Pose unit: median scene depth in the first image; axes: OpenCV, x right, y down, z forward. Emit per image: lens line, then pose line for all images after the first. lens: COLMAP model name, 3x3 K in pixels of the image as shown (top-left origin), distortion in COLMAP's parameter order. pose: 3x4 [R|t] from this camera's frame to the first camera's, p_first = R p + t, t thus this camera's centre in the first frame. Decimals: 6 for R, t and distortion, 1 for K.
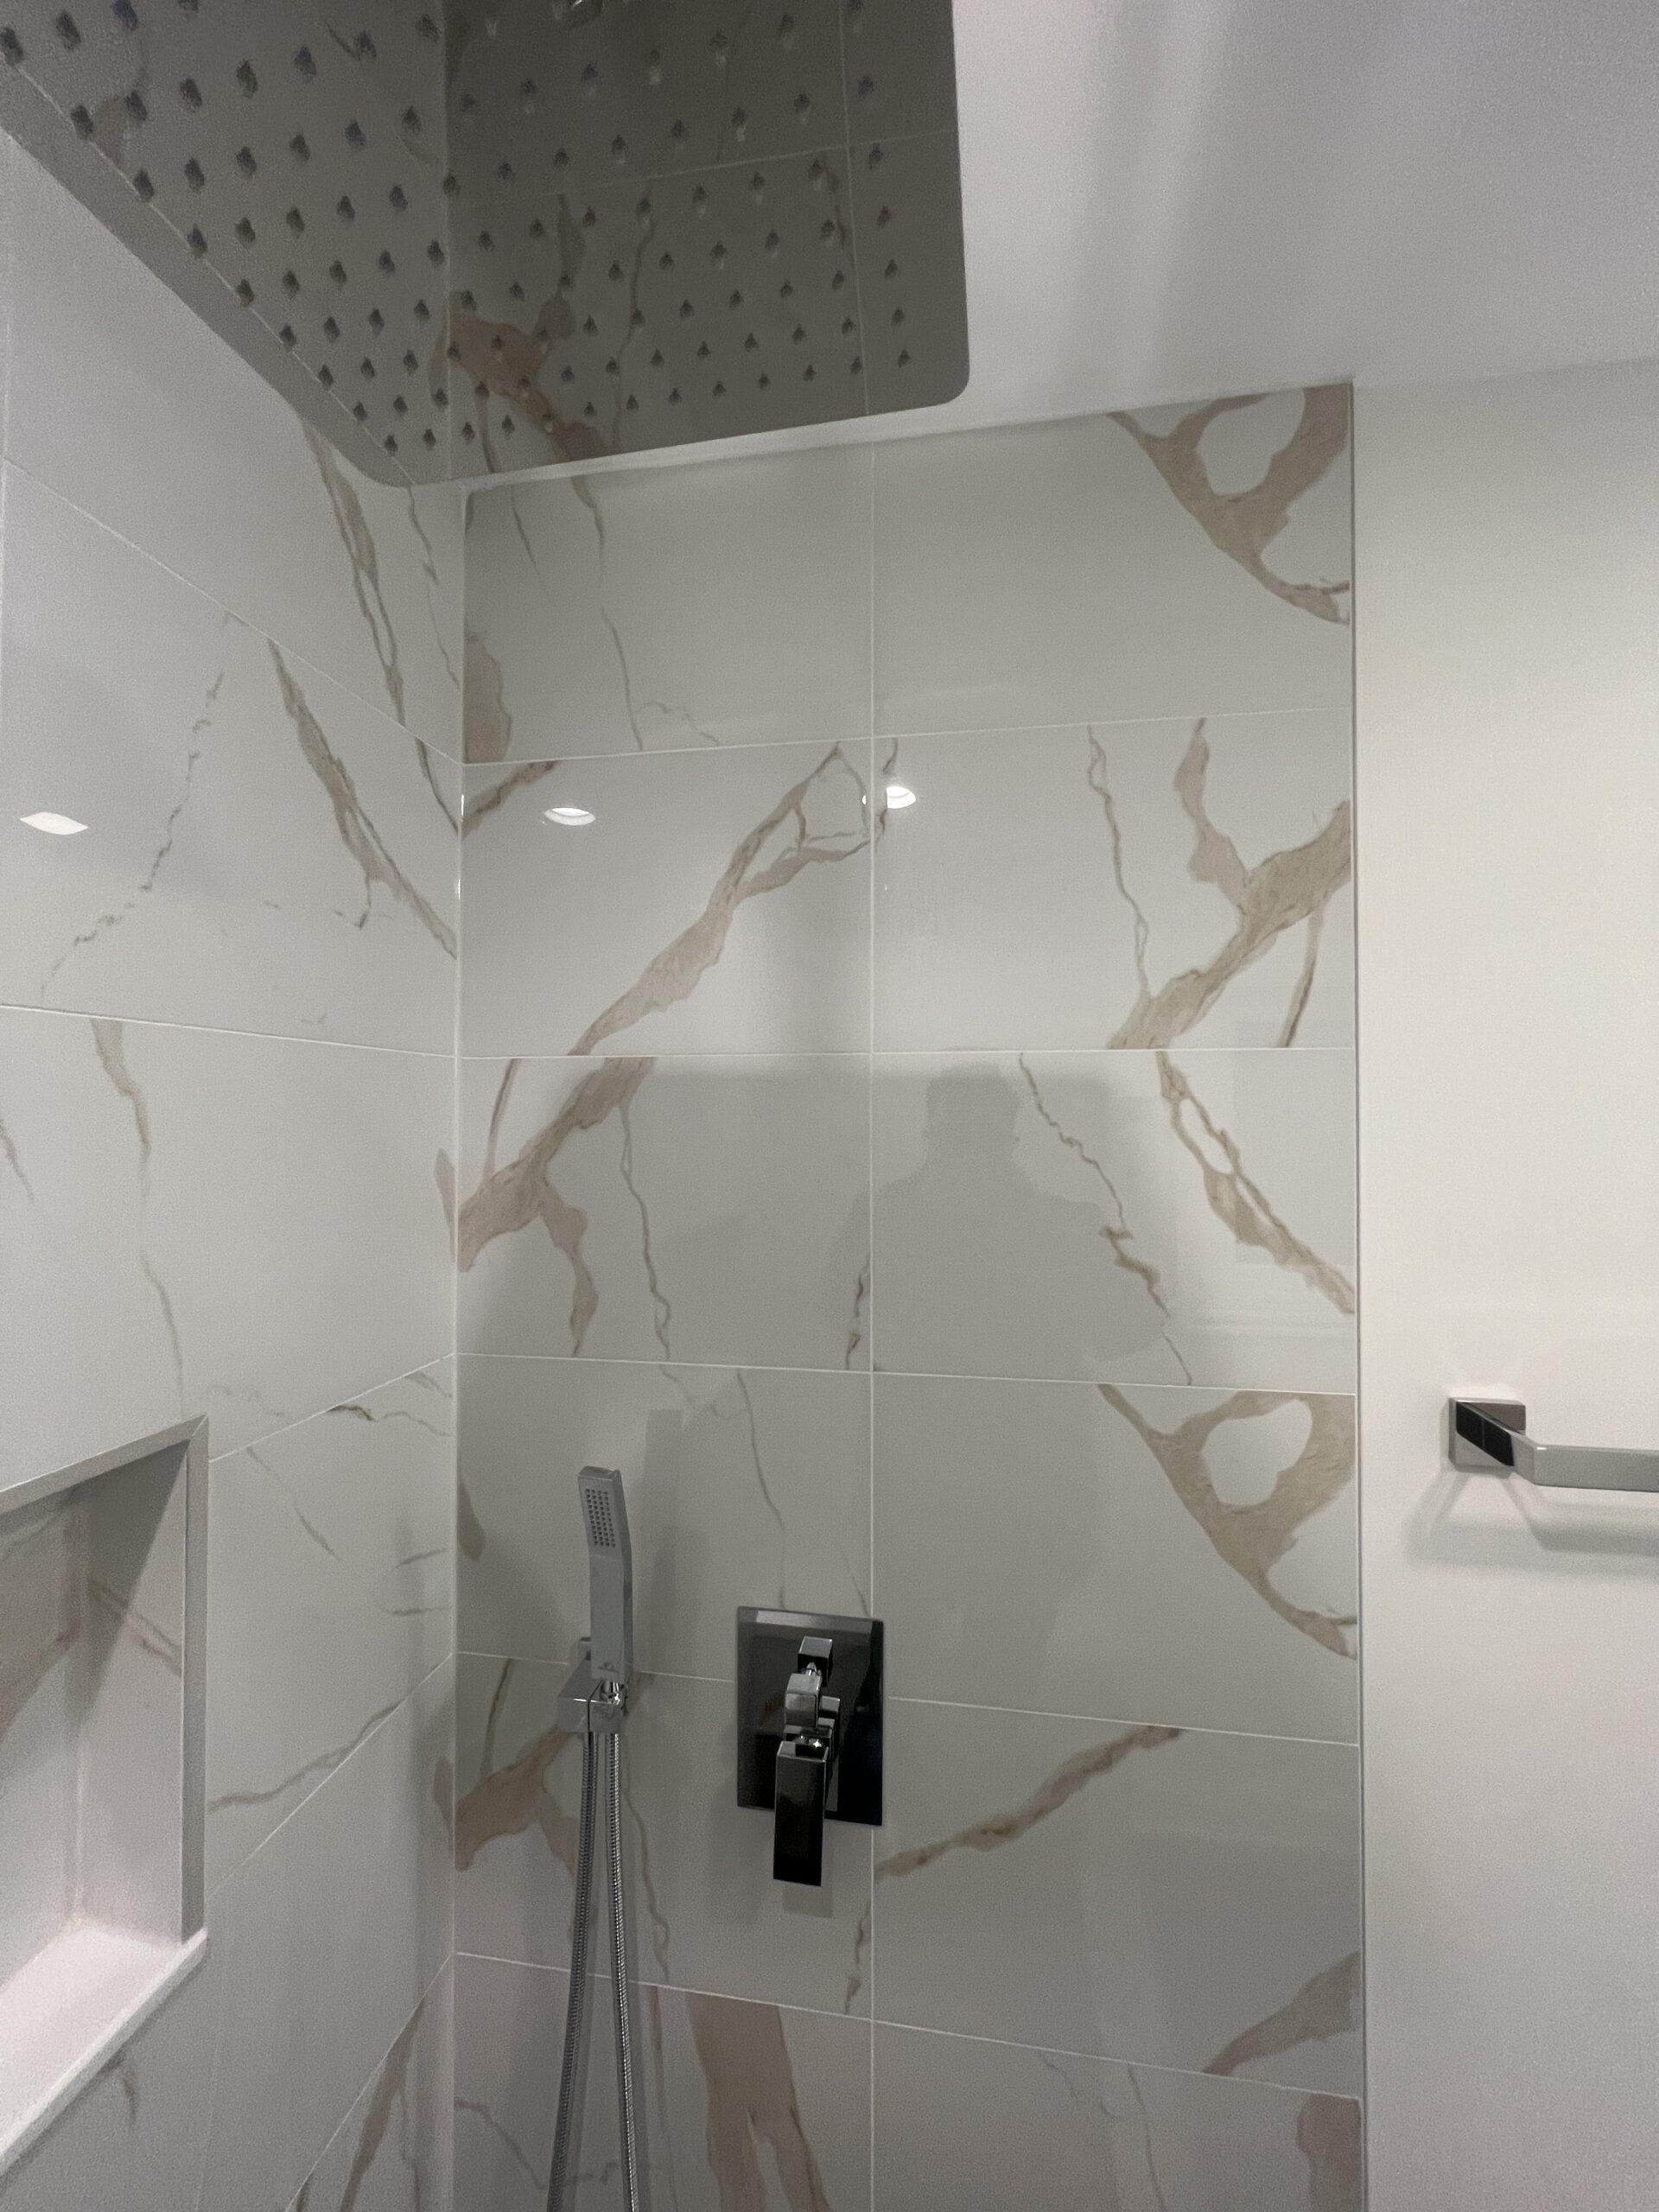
lens RADIAL K [[879.4, 0, 831.9], [0, 879.4, 1099.5], [0, 0, 1]] dist [-0.001723, 0.000048]
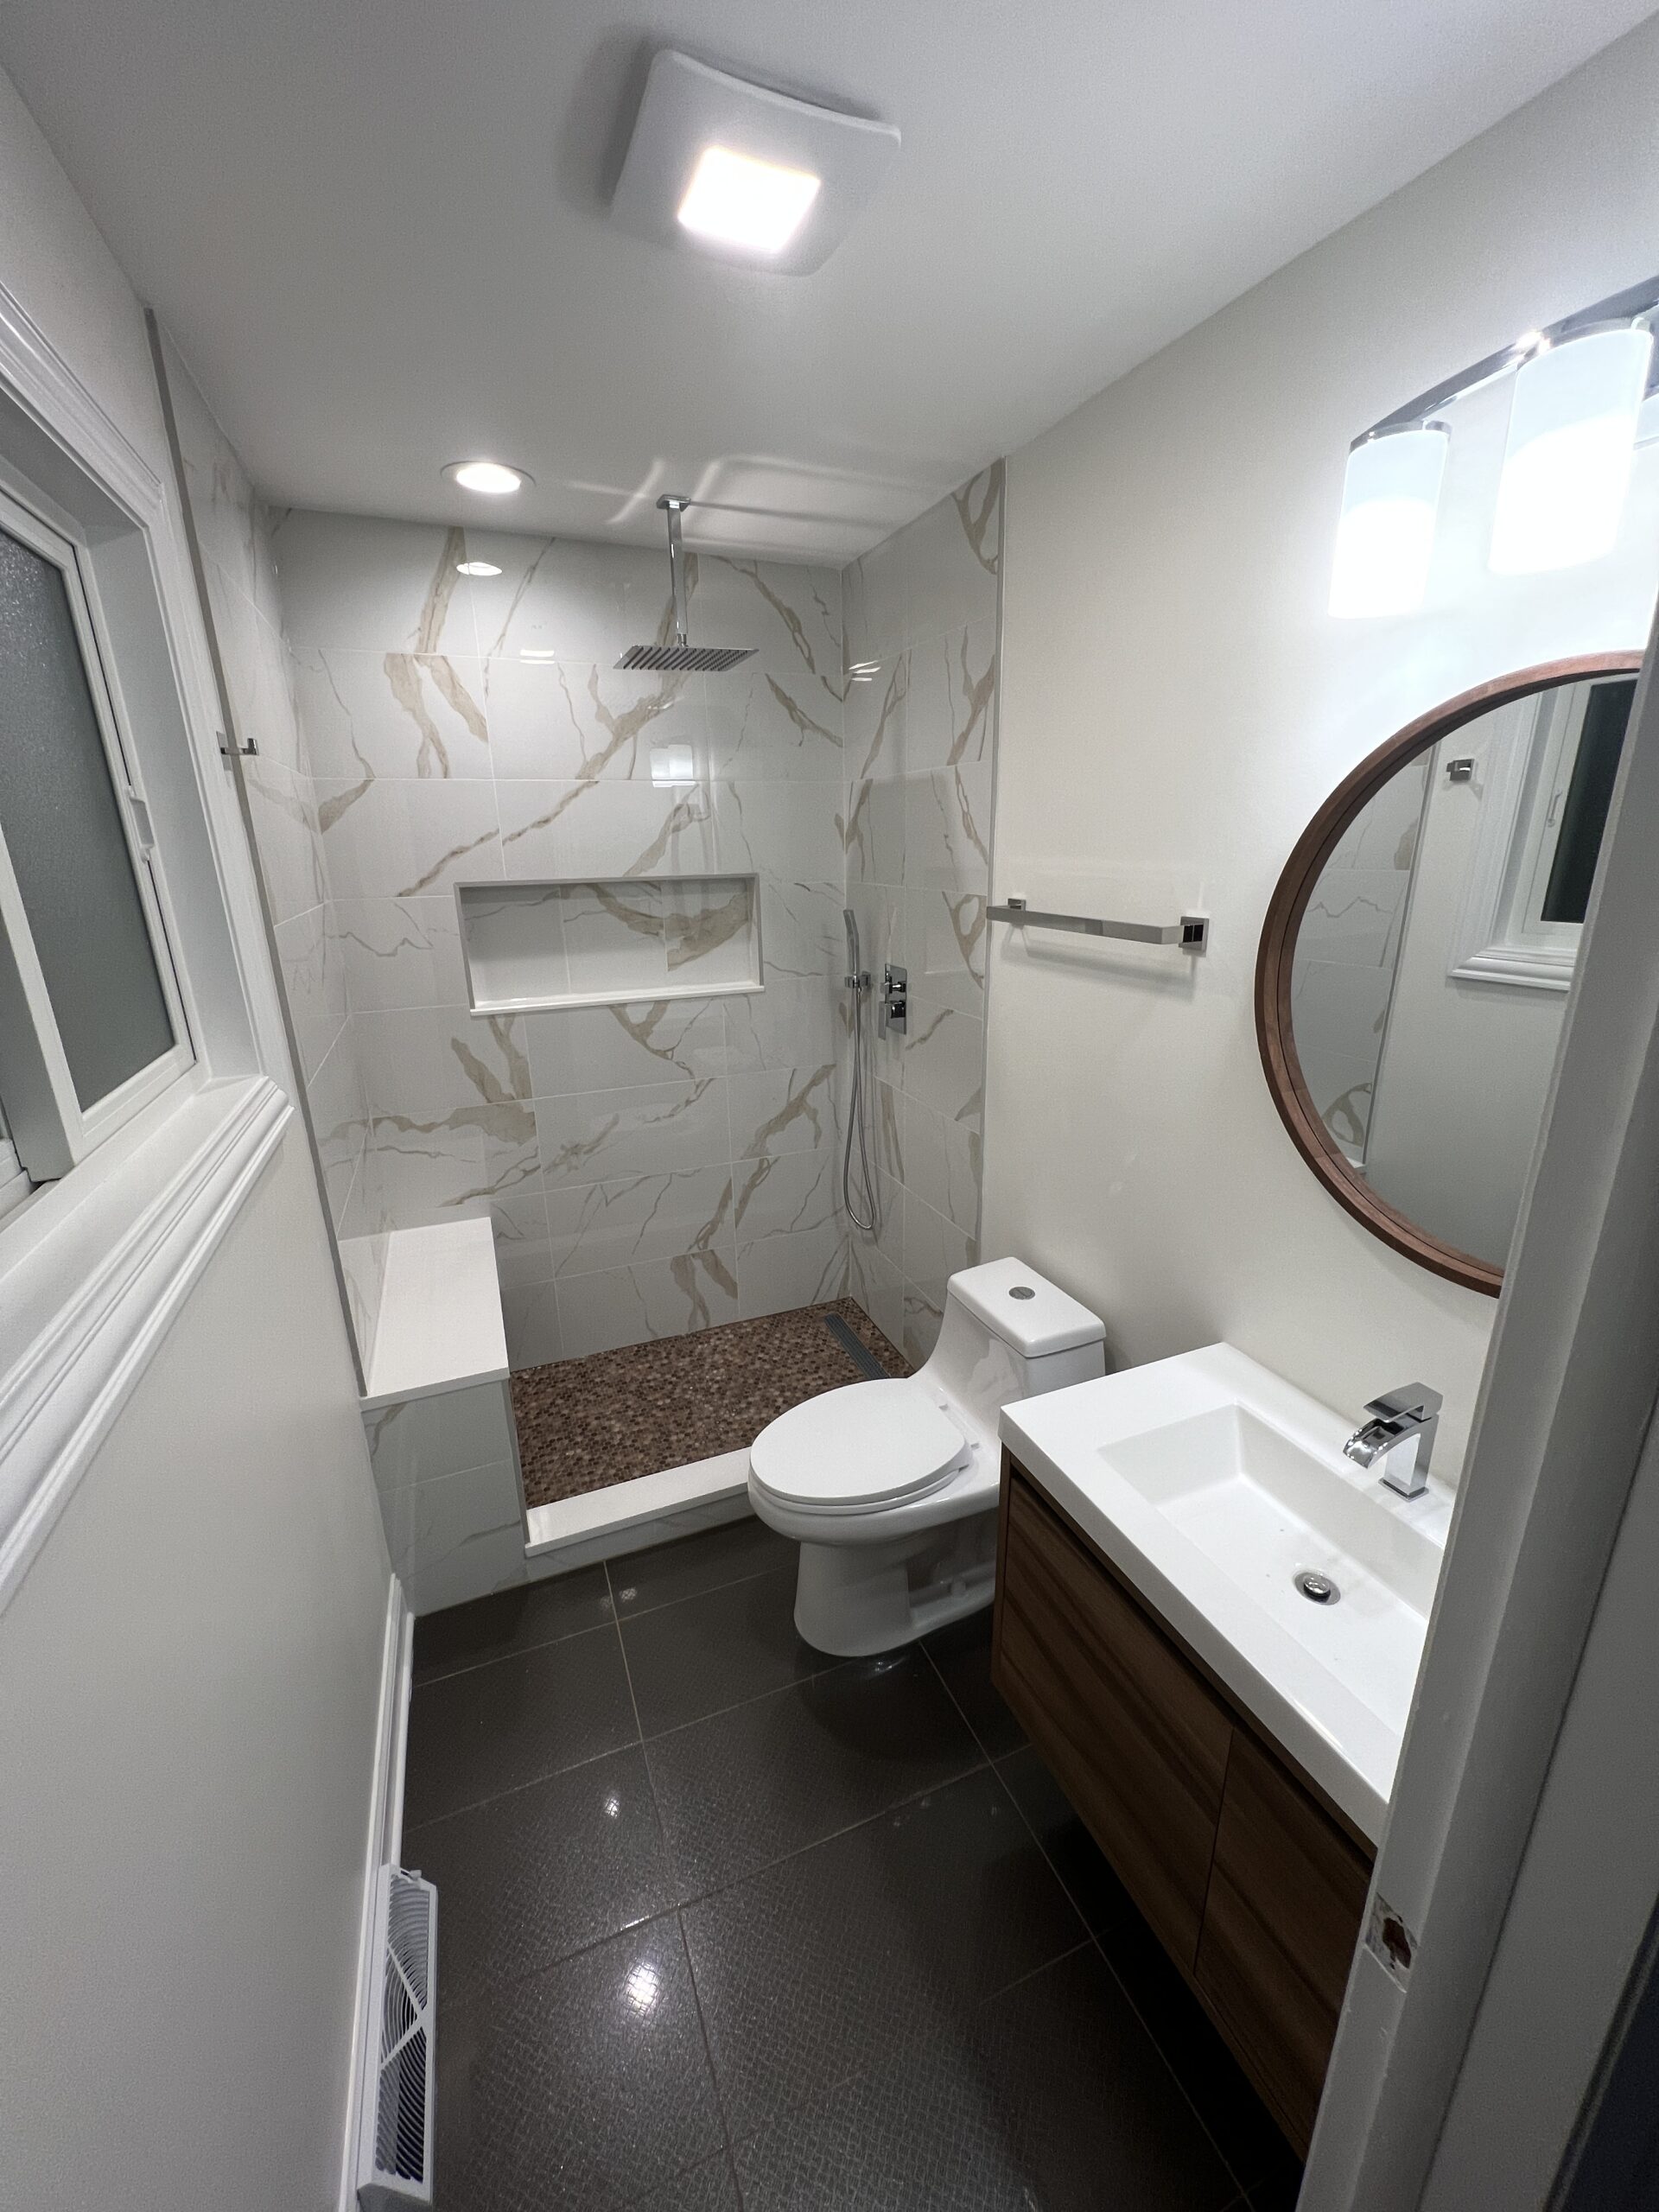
lens RADIAL K [[879.4, 0, 833.6], [0, 879.4, 1100.8], [0, 0, 1]] dist [-0.001723, 0.000048]
pose [[0.525399, 0.237275, -0.817103, 2.655982], [0.032875, 0.953952, 0.298153, 0.111639], [0.850221, -0.183511, 0.493405, -0.852433]]
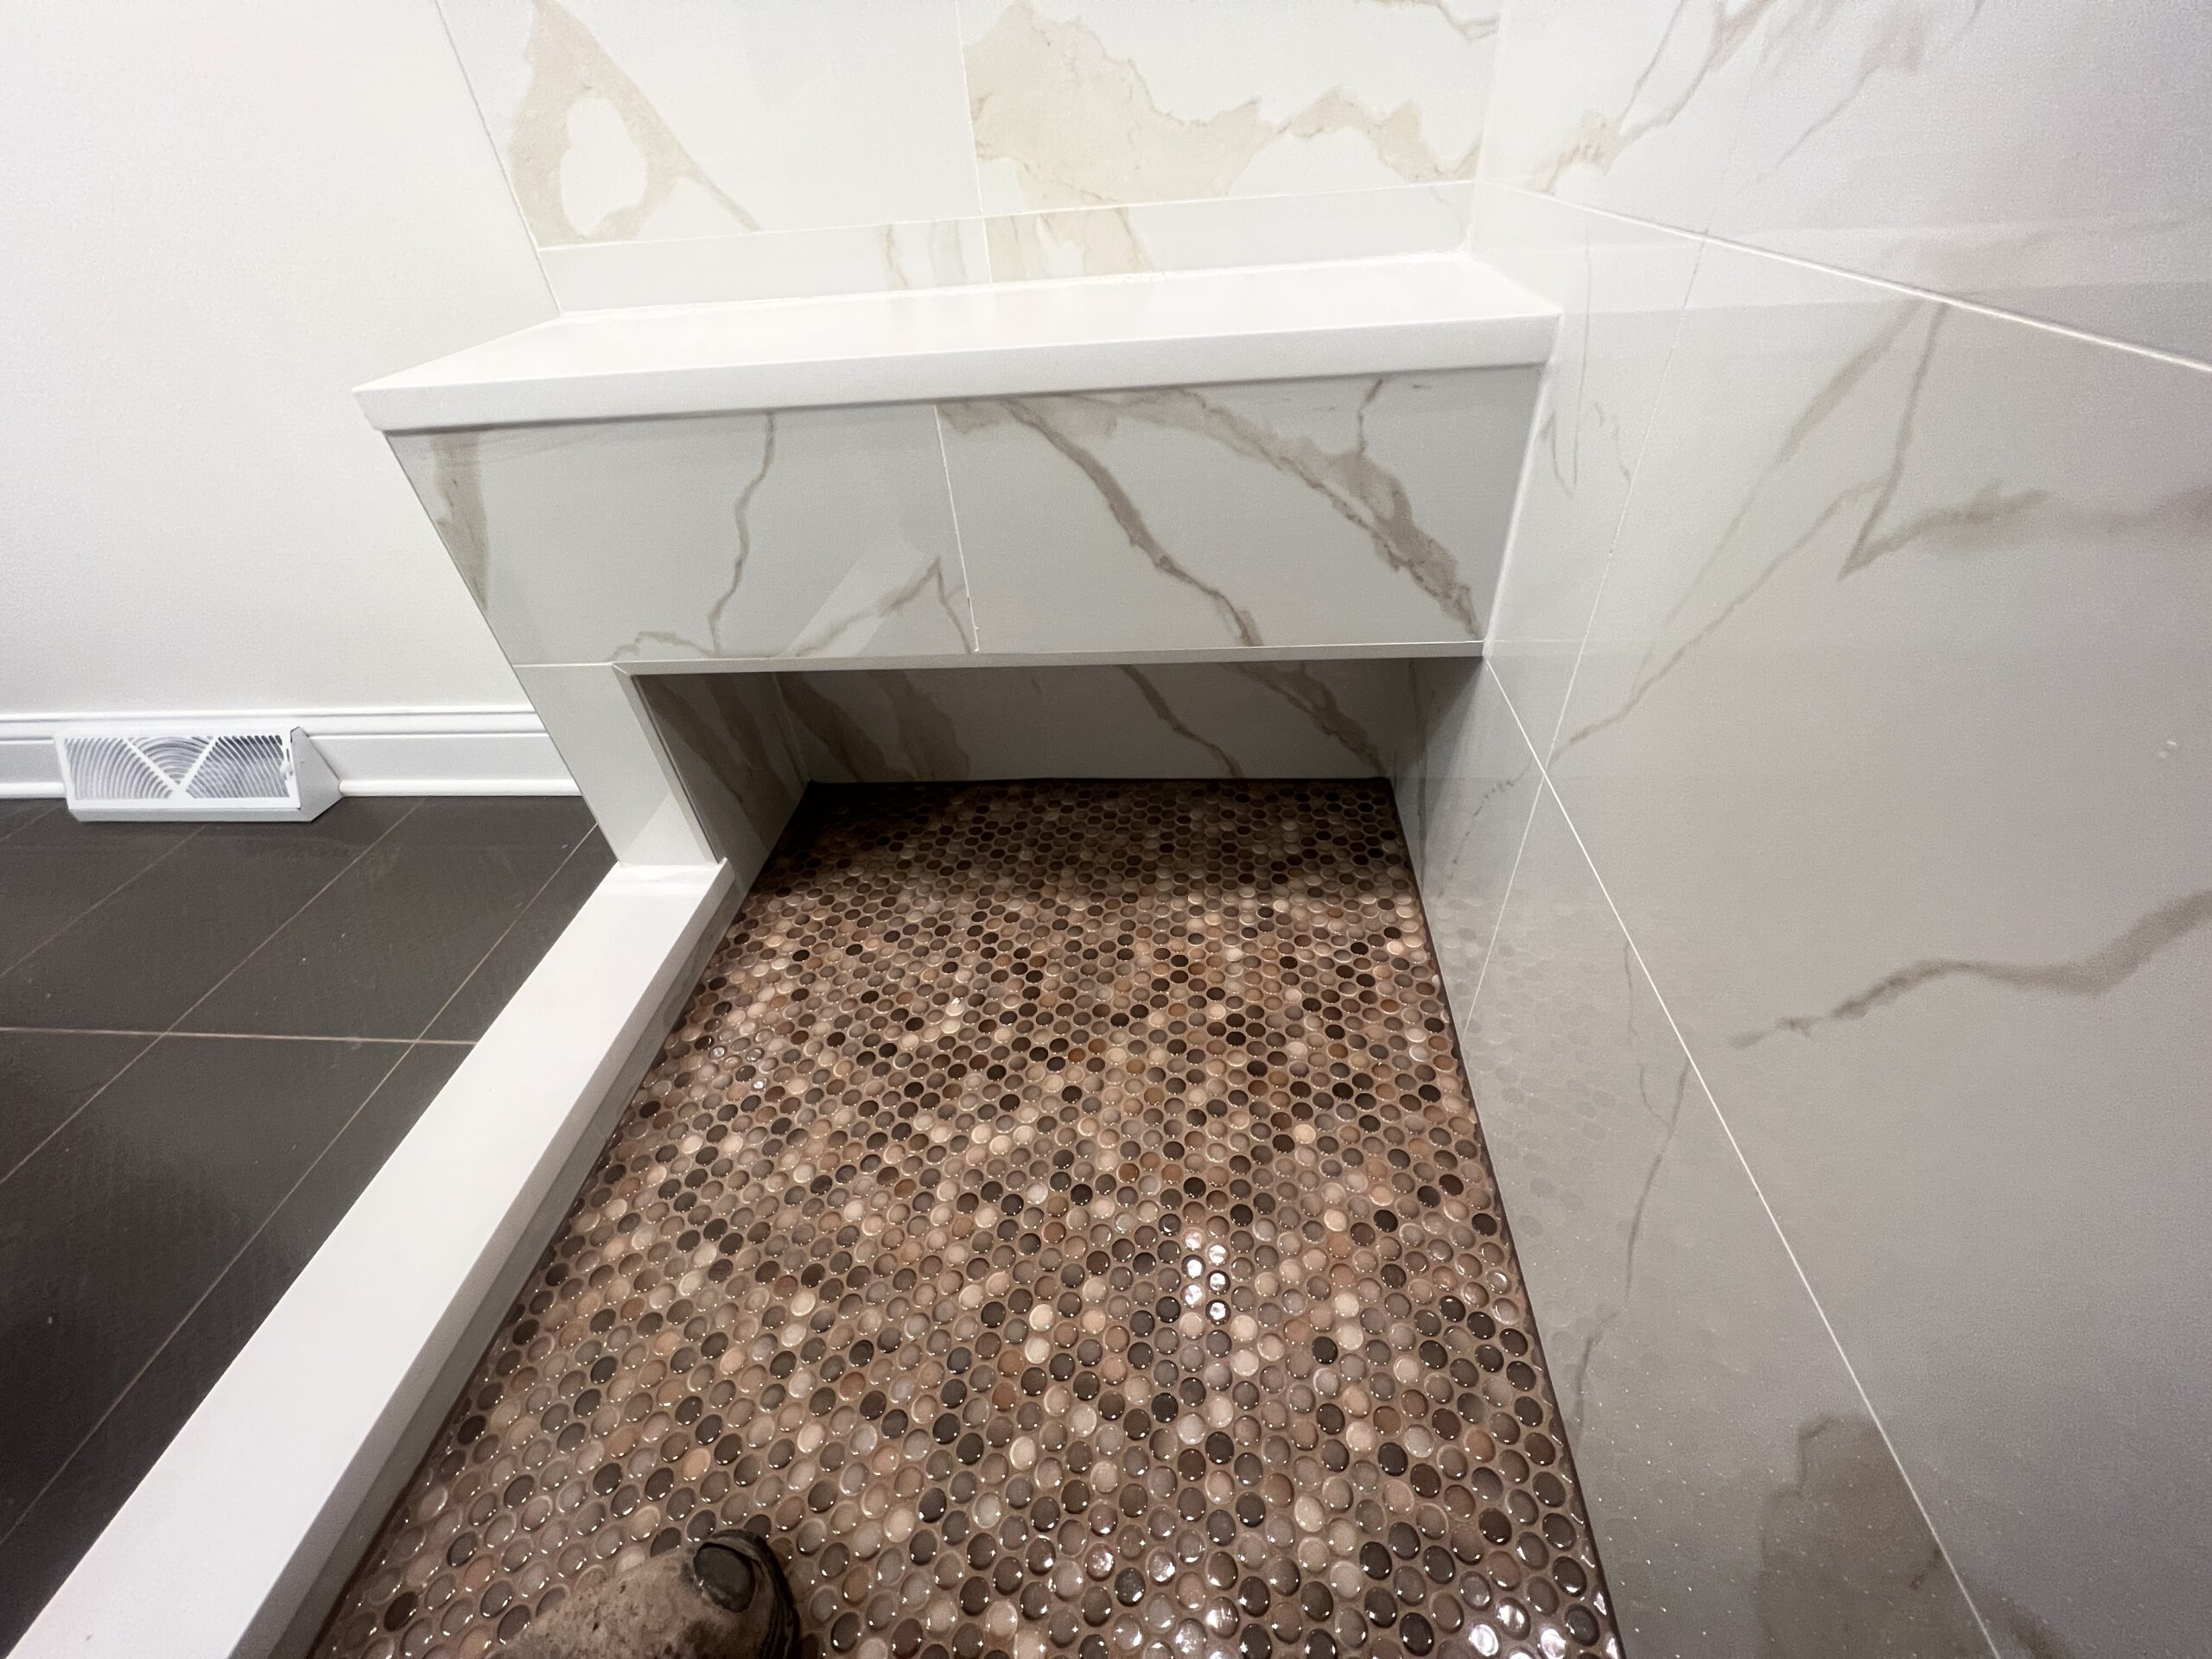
lens RADIAL K [[879.4, 0, 1103.8], [0, 879.4, 835.4], [0, 0, 1]] dist [-0.001723, 0.000048]
pose [[-0.994688, 0.101902, -0.014544, -0.302173], [0.070885, 0.780562, 0.621045, 1.382575], [0.074638, 0.616716, -0.783640, 0.409759]]
